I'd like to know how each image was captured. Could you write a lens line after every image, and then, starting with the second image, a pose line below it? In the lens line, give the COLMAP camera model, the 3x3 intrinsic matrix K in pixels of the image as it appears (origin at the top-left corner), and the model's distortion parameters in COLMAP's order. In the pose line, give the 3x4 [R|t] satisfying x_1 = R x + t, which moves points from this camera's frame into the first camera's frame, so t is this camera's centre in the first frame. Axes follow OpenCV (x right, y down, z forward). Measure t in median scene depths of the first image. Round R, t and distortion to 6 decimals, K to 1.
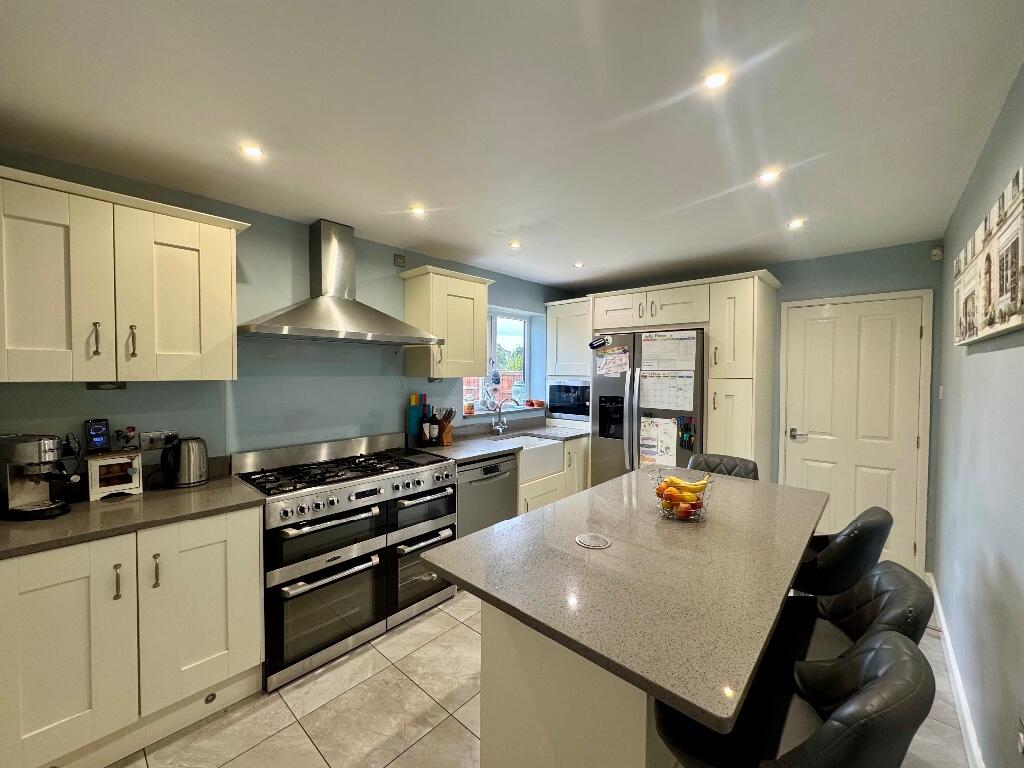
lens RADIAL K [[406.2, 0, 511.8], [0, 406.2, 380.0], [0, 0, 1]] dist [-0.008185, 0.001312]
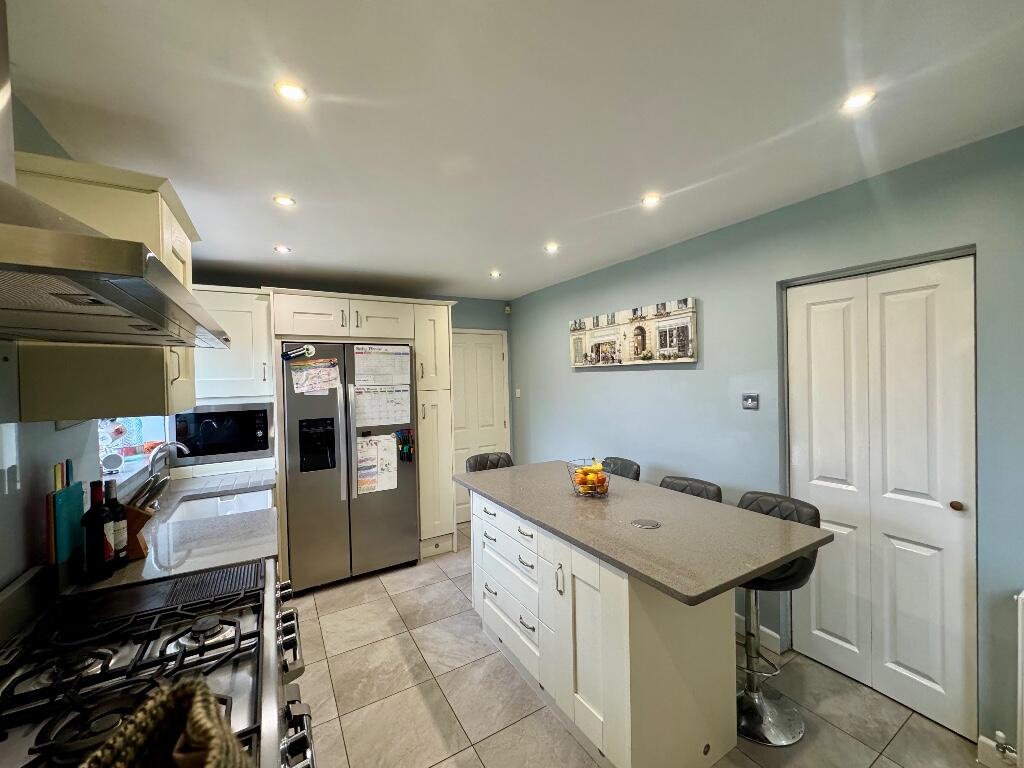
lens RADIAL K [[406.2, 0, 510.3], [0, 406.2, 382.5], [0, 0, 1]] dist [-0.008185, 0.001312]
pose [[0.306247, -0.024726, 0.951631, -0.435682], [0.042661, 0.999015, 0.012229, -0.028019], [-0.950996, 0.036852, 0.307000, 0.397386]]
